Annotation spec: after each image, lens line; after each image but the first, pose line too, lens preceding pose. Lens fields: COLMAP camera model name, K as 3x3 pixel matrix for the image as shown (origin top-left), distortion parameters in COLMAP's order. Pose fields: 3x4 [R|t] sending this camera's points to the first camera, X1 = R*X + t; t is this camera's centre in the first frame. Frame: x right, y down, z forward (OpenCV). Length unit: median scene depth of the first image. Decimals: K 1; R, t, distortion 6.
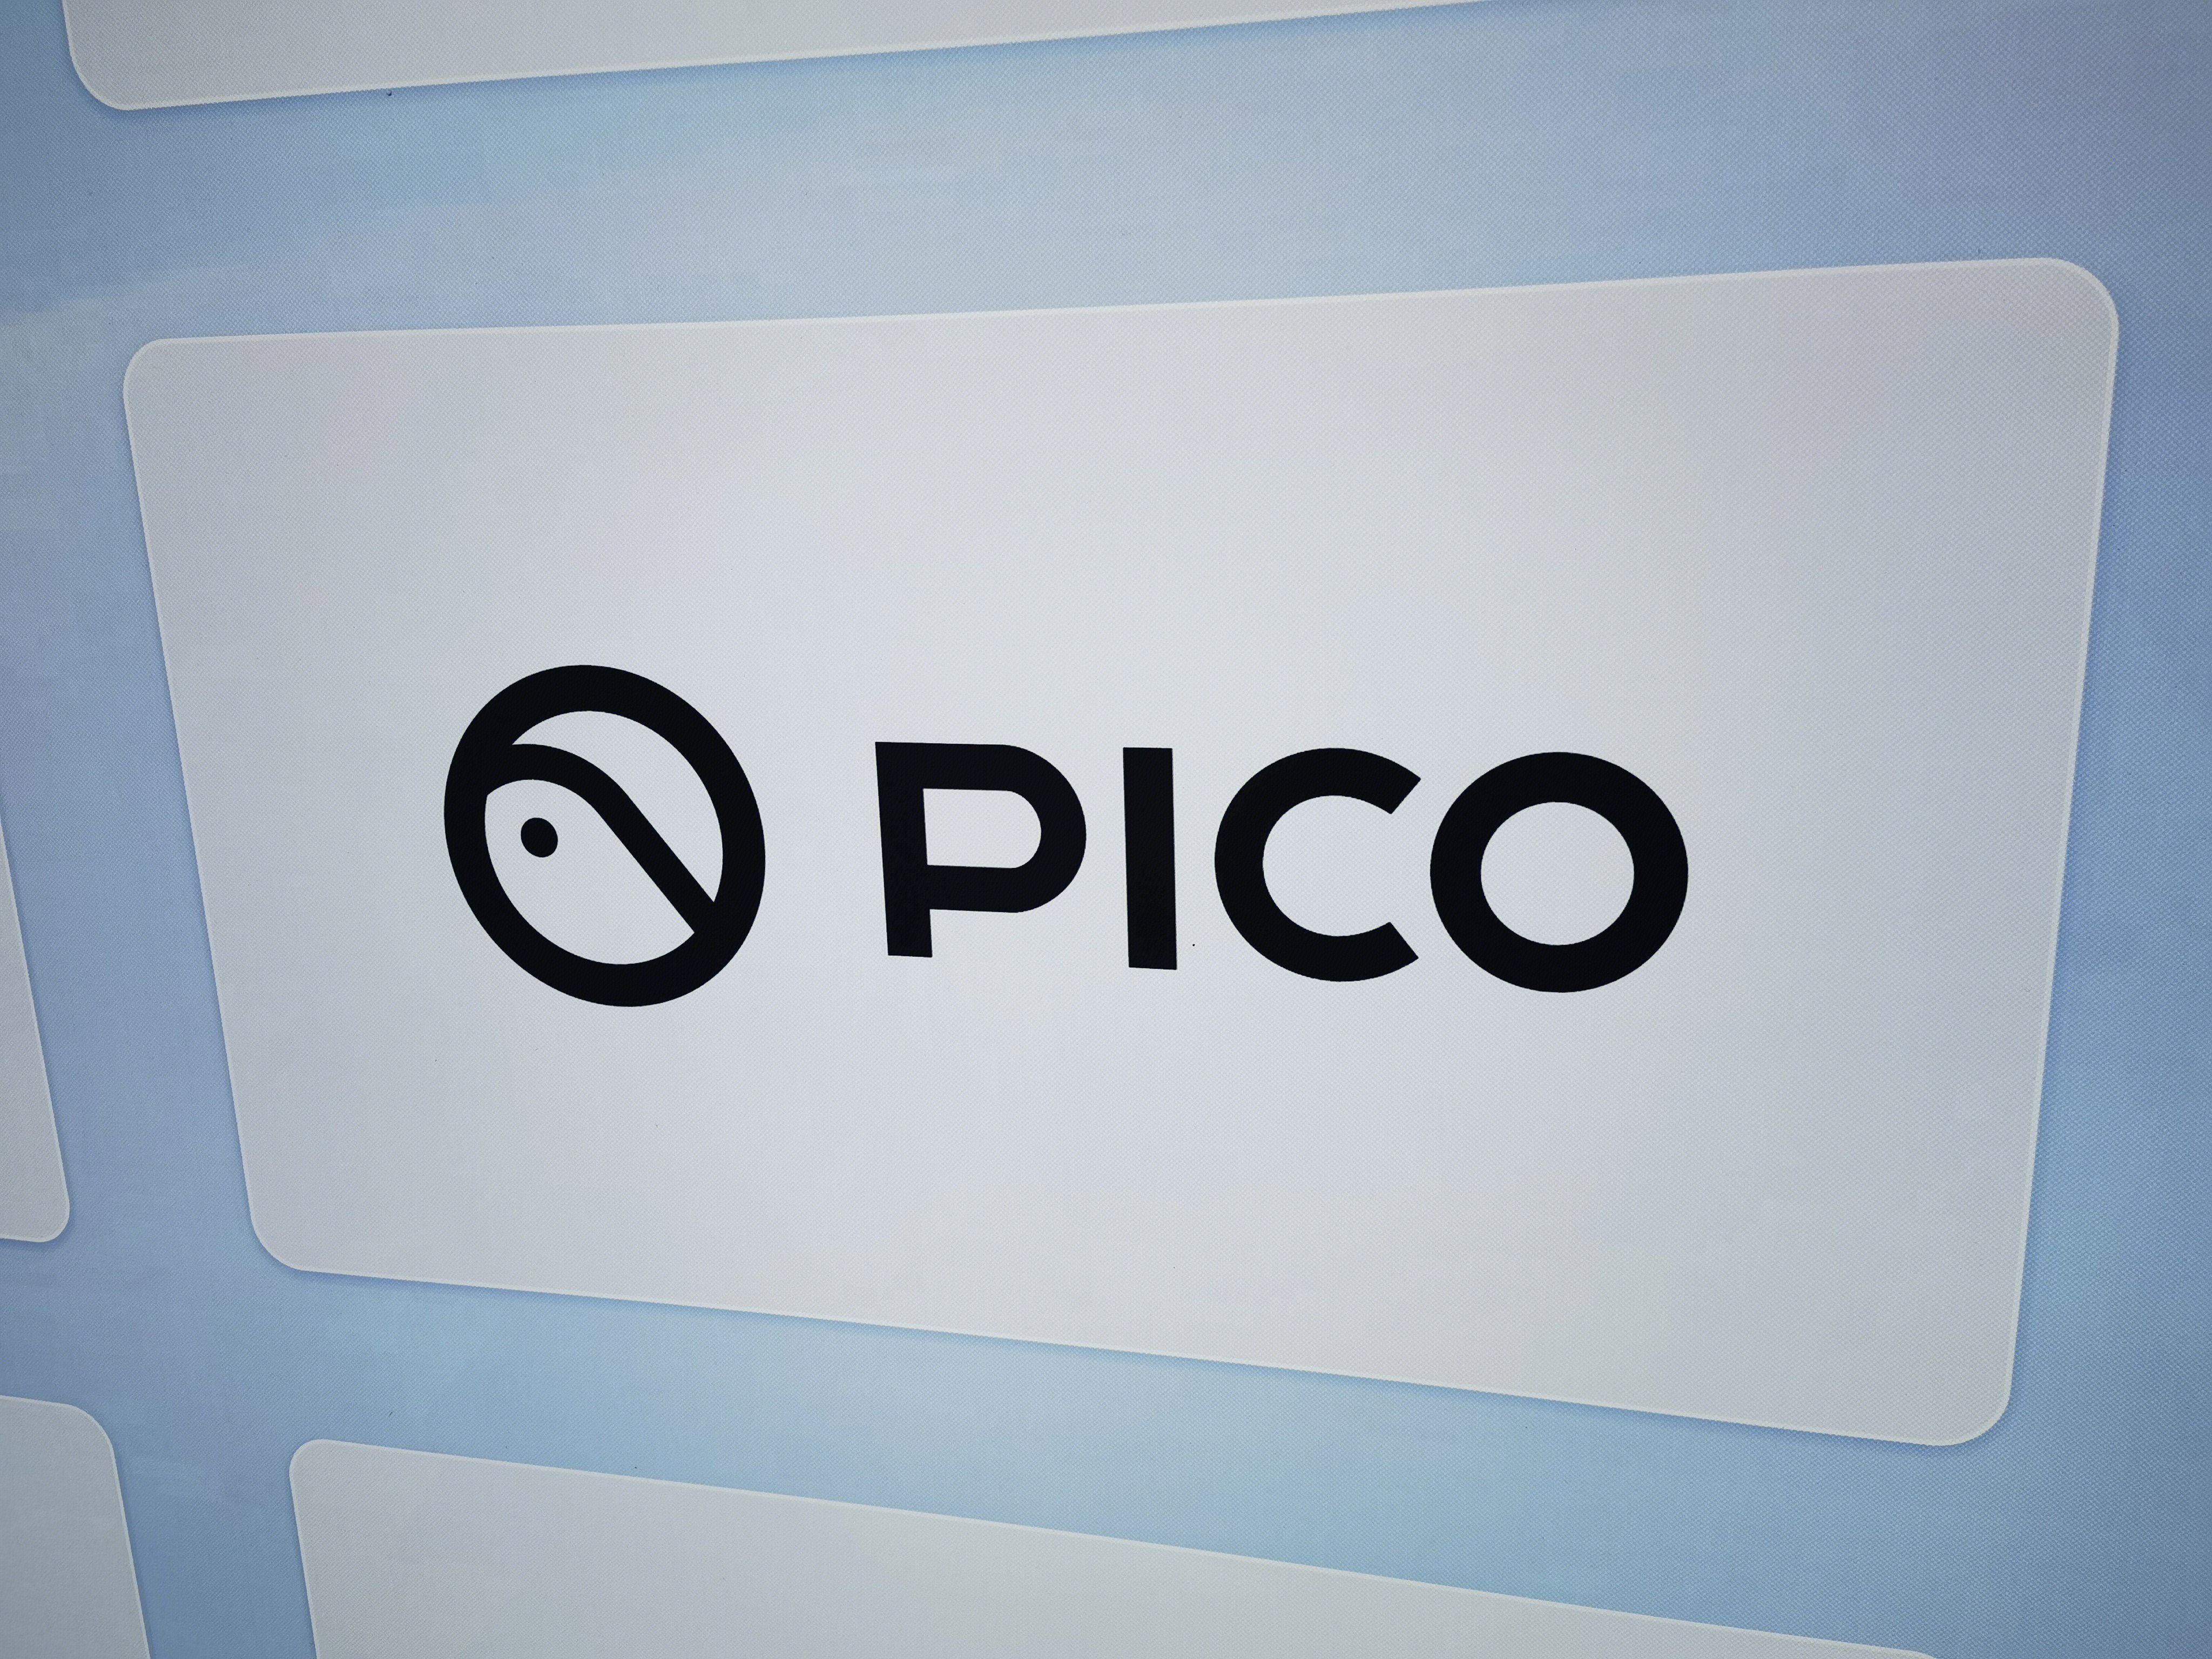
lens RADIAL K [[1771.4, 0, 1084.0], [0, 1771.4, 848.8], [0, 0, 1]] dist [0.046780, -0.031550]
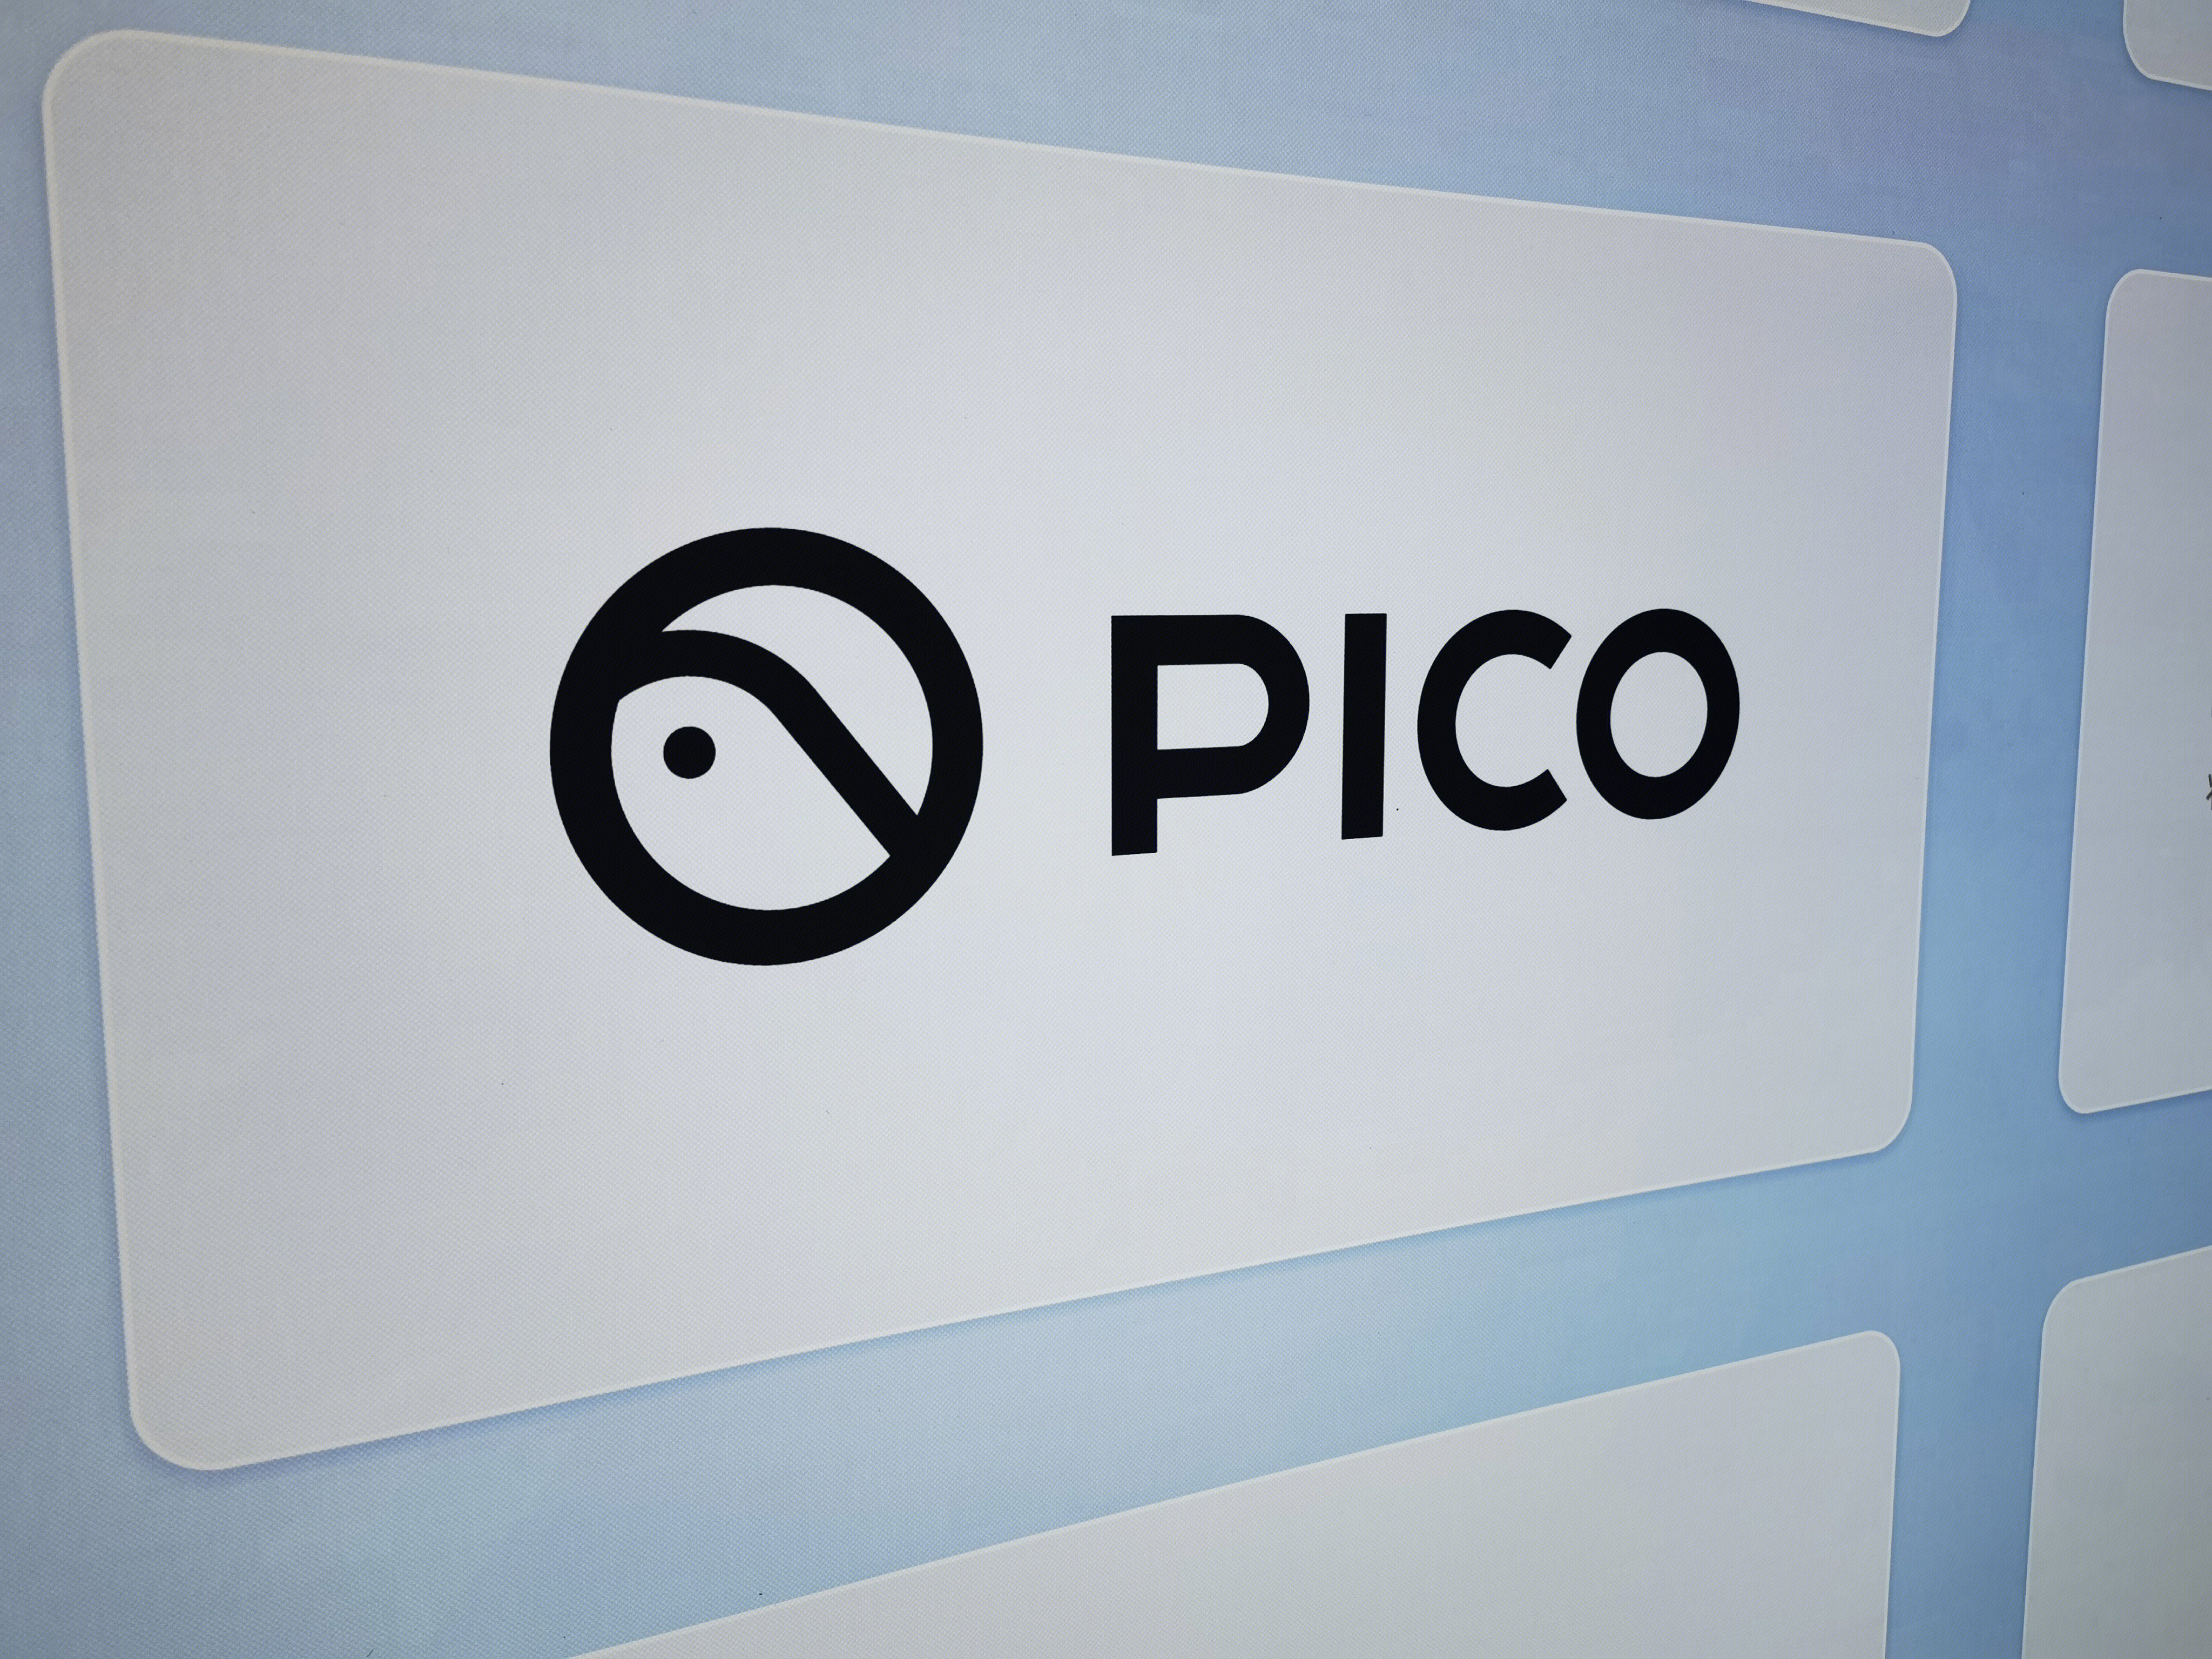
lens RADIAL K [[1771.4, 0, 1098.7], [0, 1771.4, 814.5], [0, 0, 1]] dist [0.046780, -0.031550]
pose [[0.763232, -0.051751, 0.644049, -0.718069], [0.134359, 0.987710, -0.079858, 0.113908], [-0.632001, 0.147484, 0.760805, 0.321011]]
